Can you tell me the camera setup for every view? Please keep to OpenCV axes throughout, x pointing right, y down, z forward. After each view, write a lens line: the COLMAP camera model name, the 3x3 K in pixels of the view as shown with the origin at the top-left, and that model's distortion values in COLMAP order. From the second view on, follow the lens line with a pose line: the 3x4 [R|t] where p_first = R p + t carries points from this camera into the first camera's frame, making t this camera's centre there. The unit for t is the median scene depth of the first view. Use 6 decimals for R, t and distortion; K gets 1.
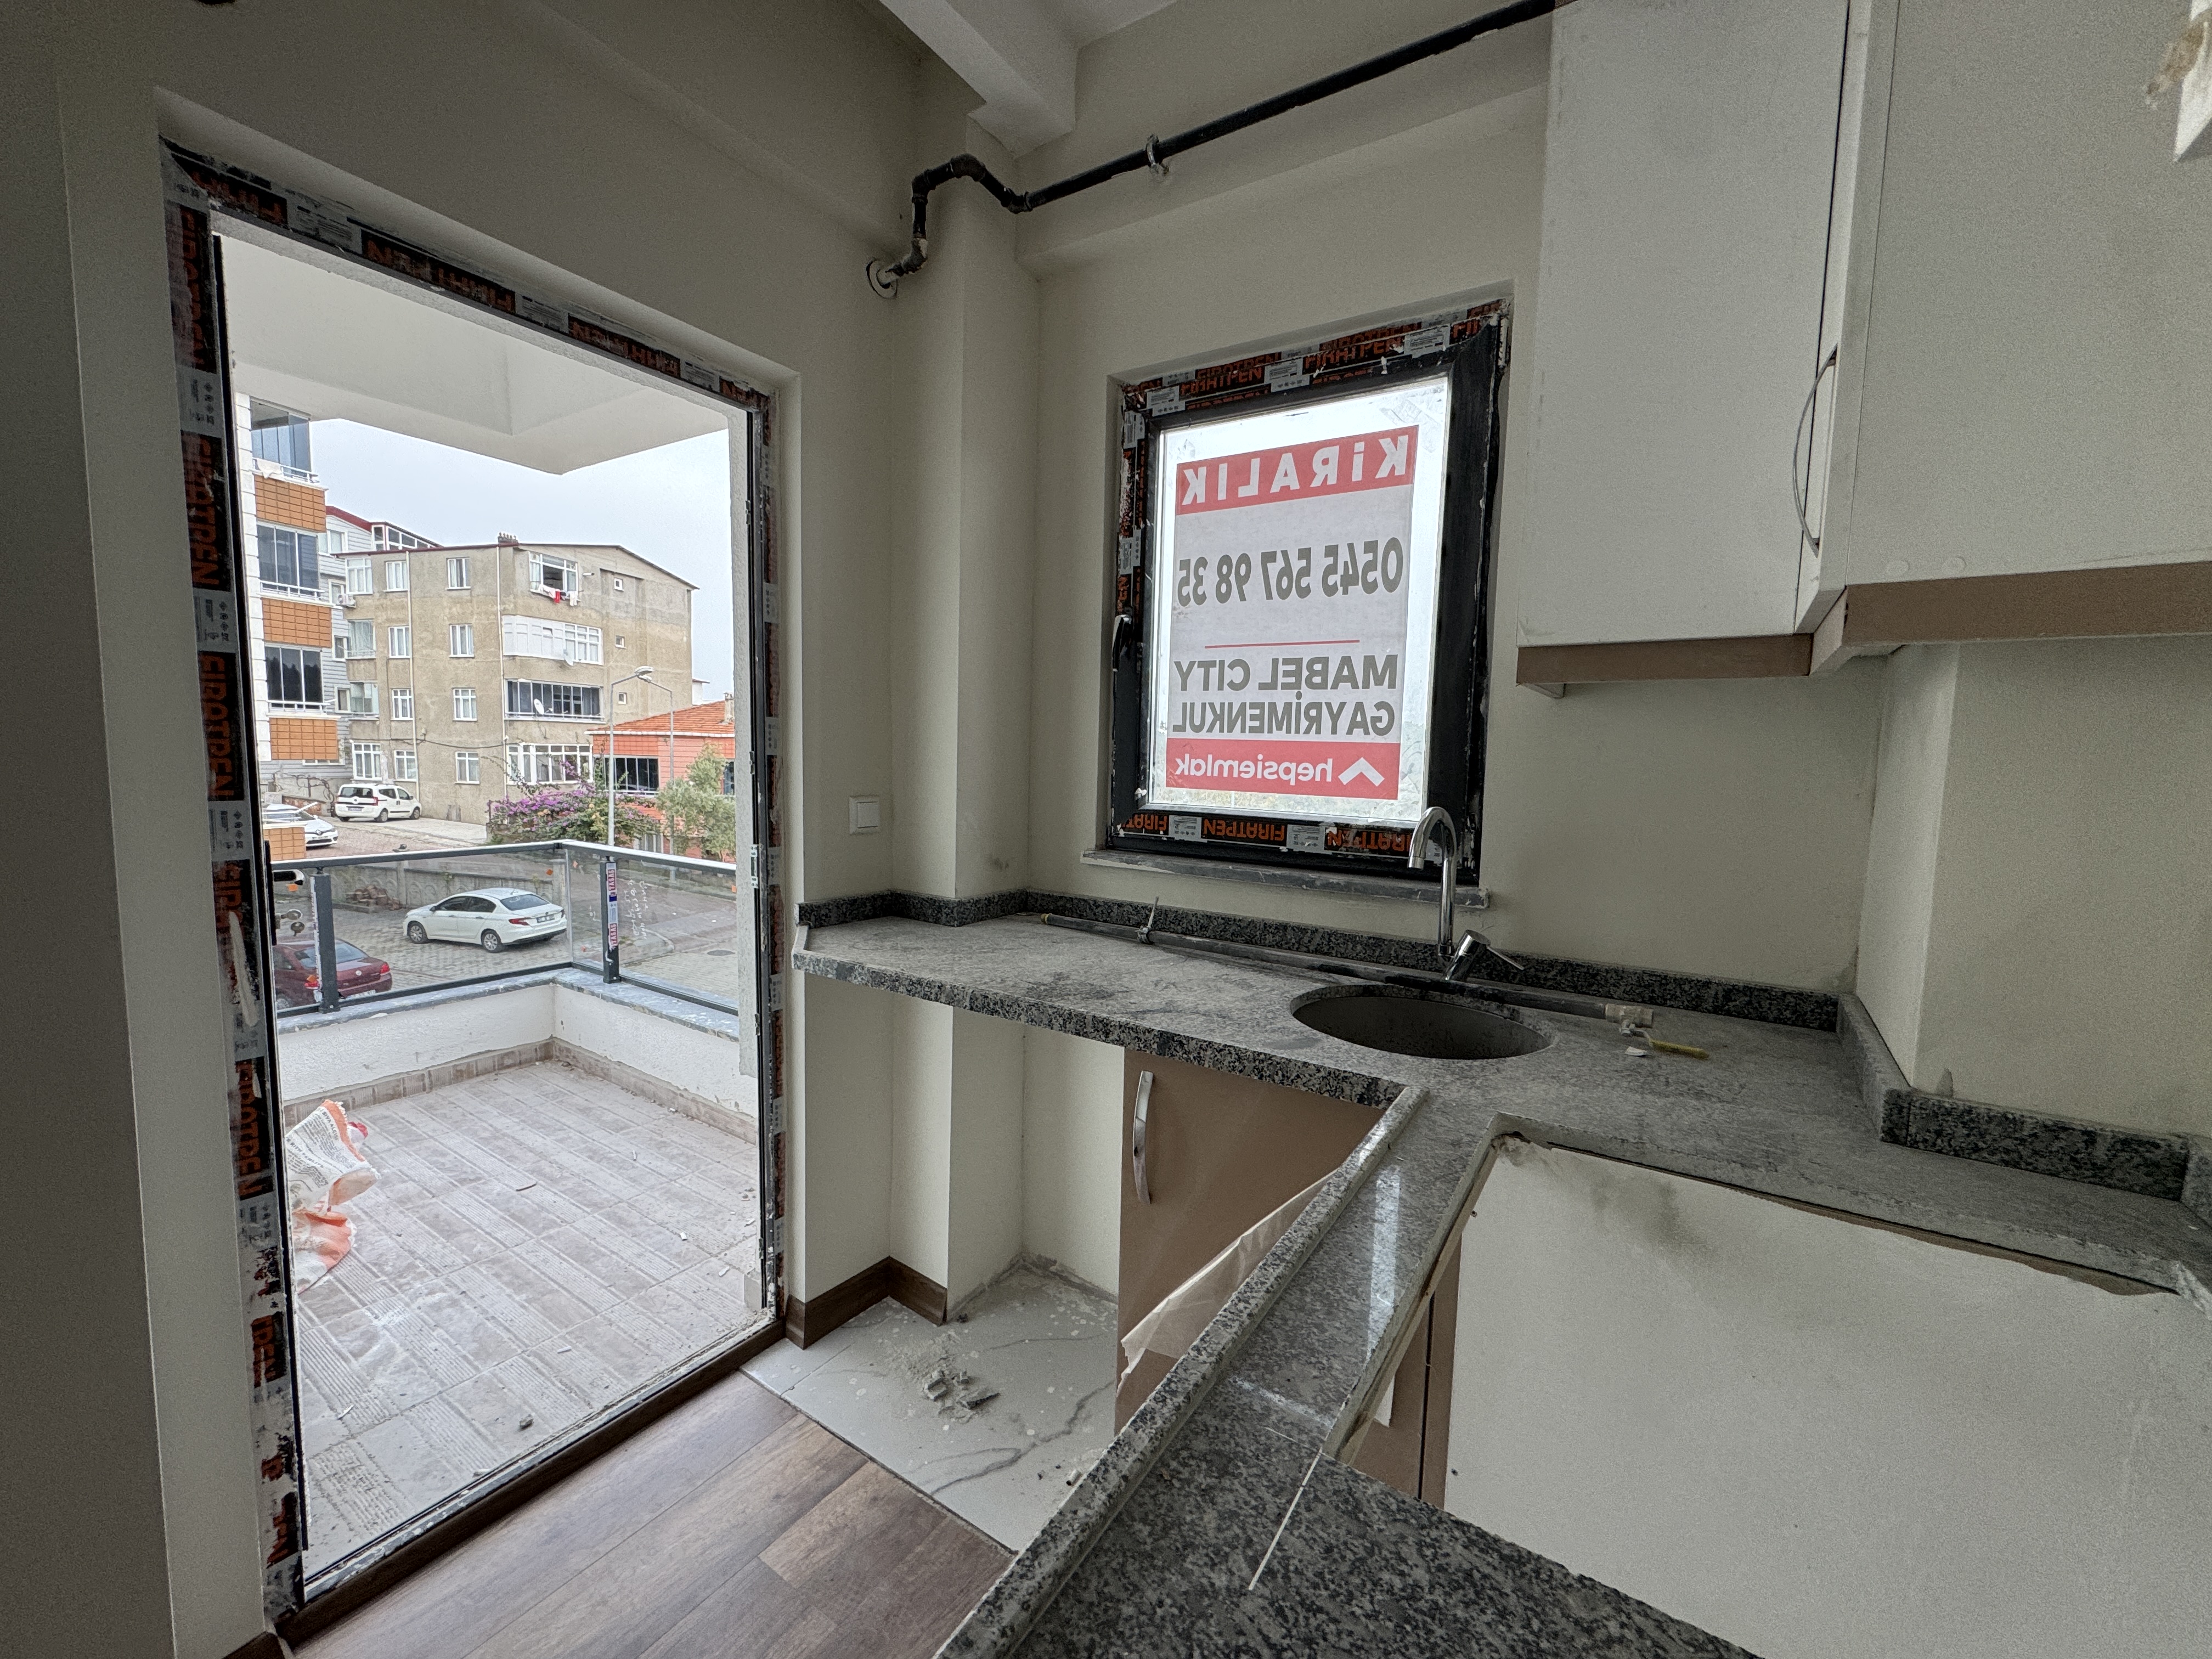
lens RADIAL K [[880.3, 0, 1105.2], [0, 880.3, 828.0], [0, 0, 1]] dist [-0.003636, 0.000477]
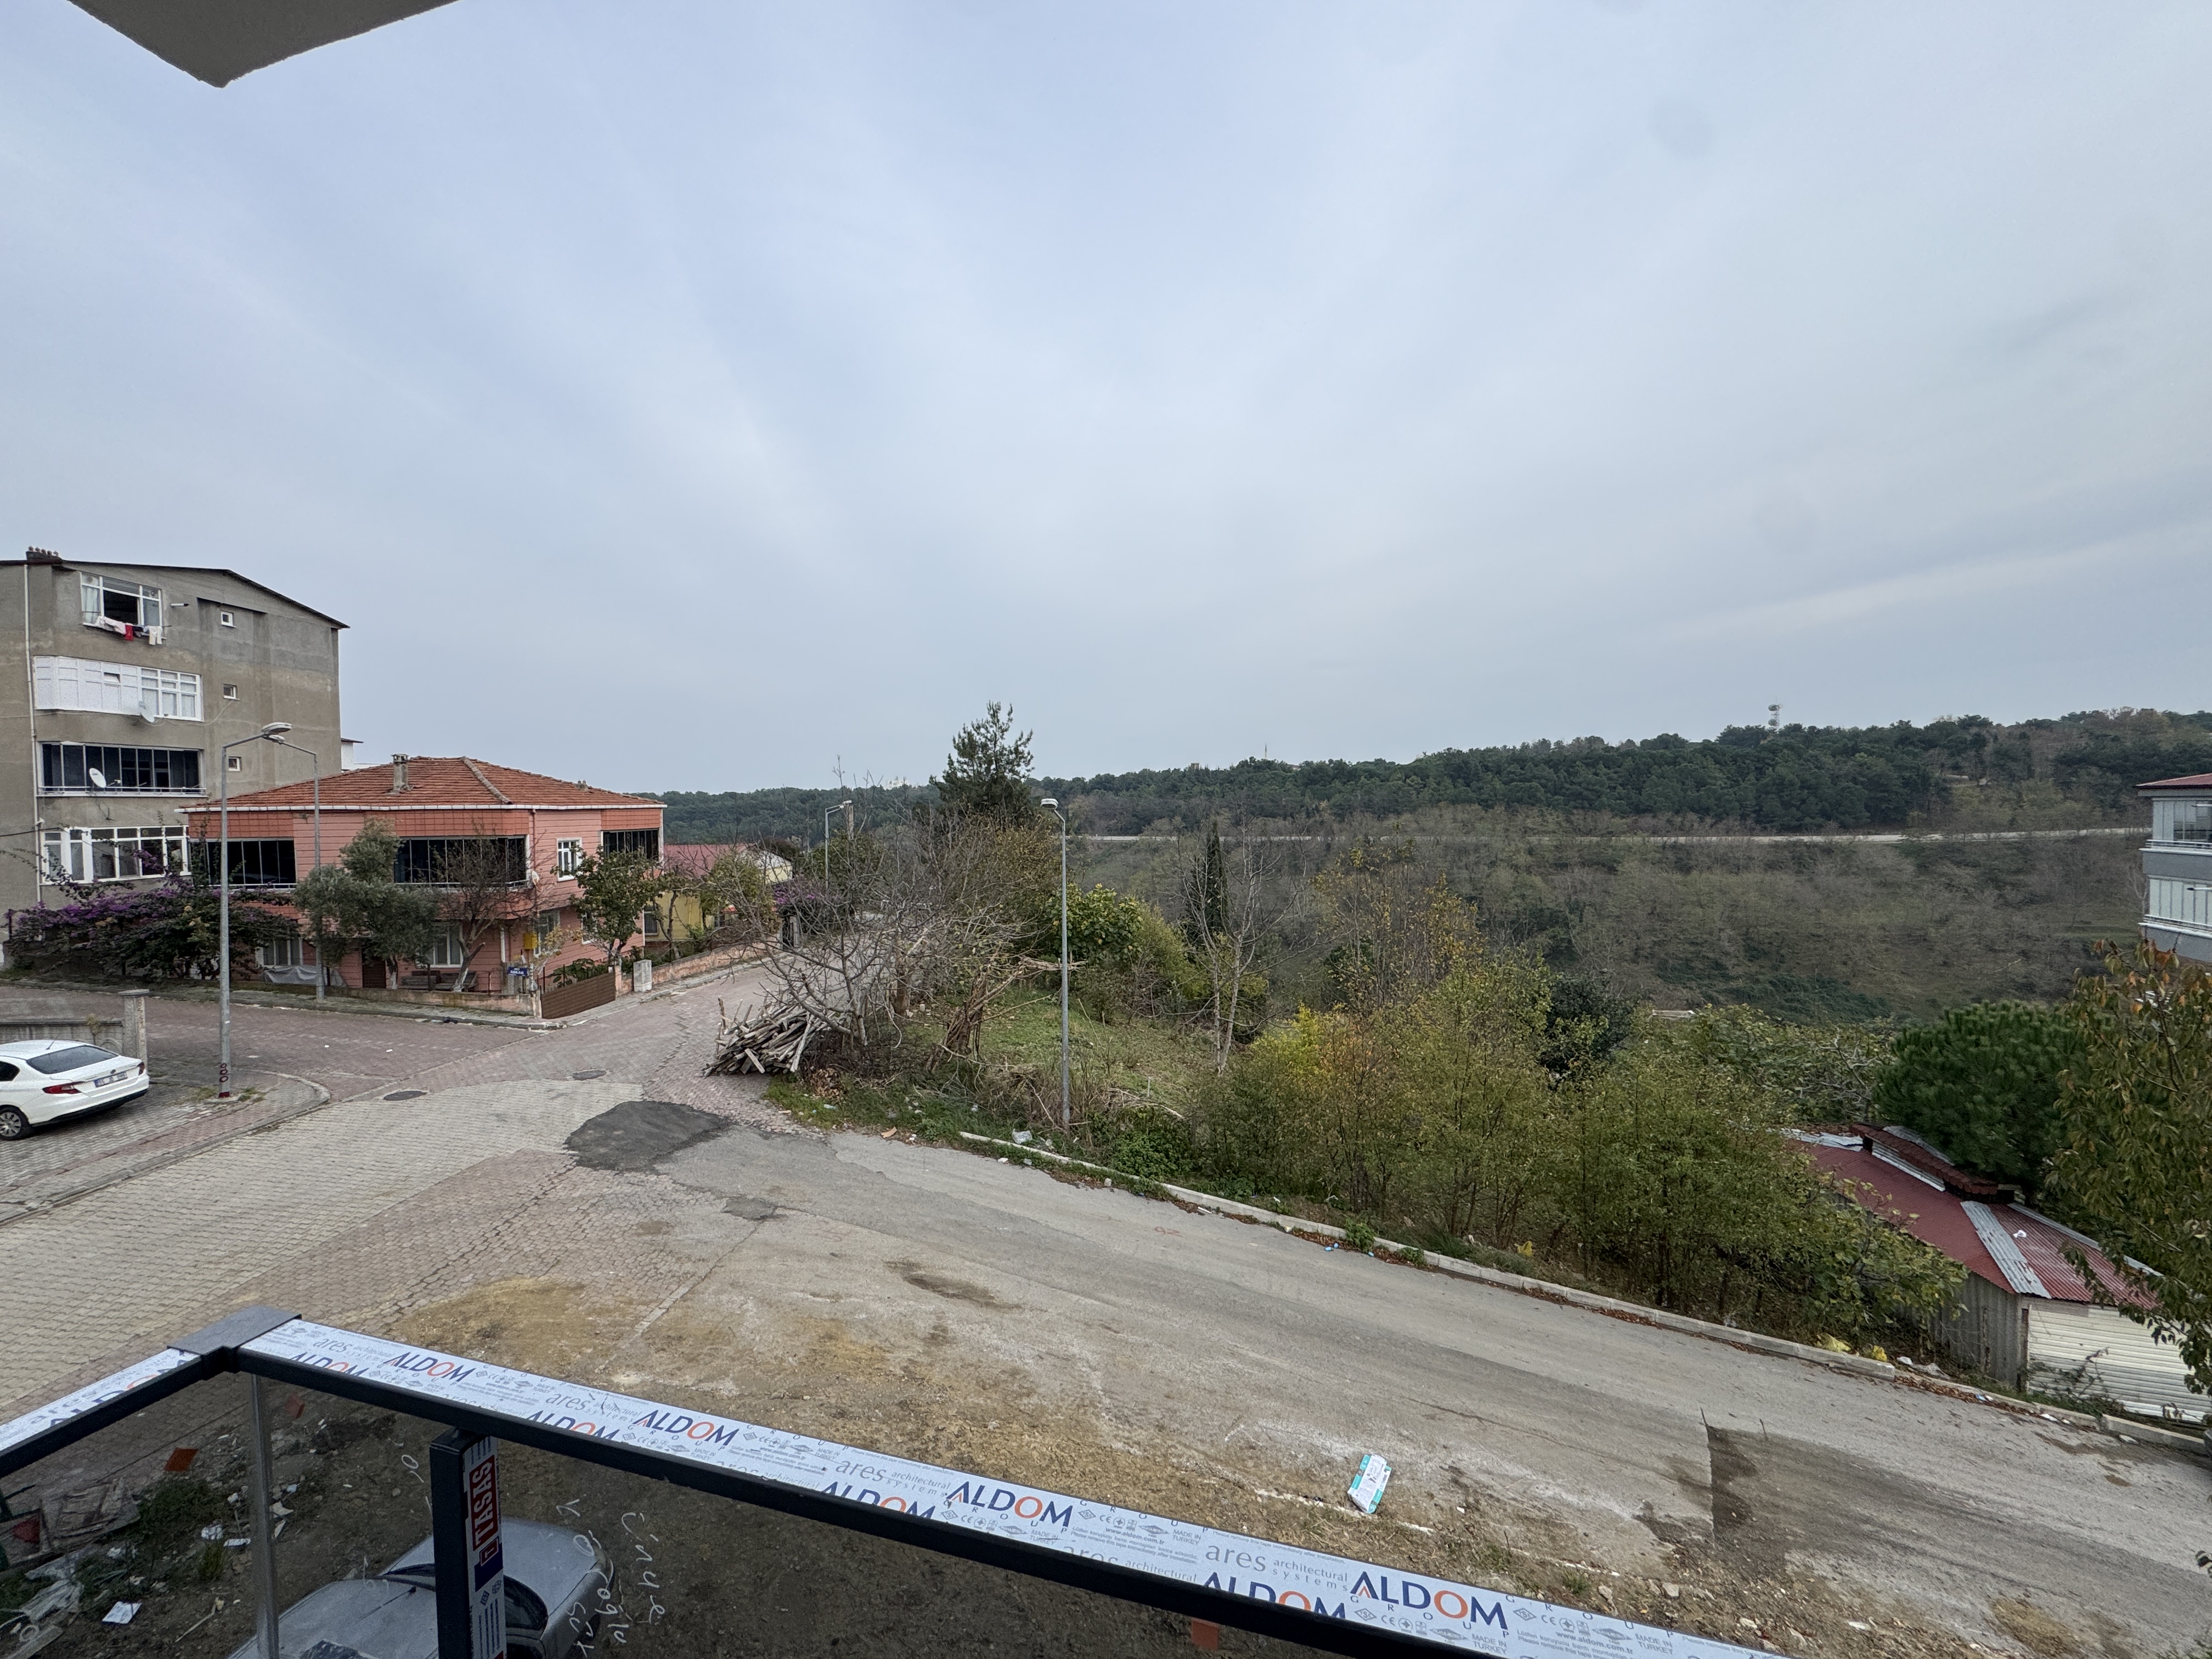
lens RADIAL K [[880.3, 0, 1106.3], [0, 880.3, 828.4], [0, 0, 1]] dist [-0.003636, 0.000477]
pose [[0.958840, -0.042230, 0.280790, -0.806689], [0.058253, 0.997101, -0.048958, -0.215488], [-0.277908, 0.063300, 0.958520, 1.225458]]
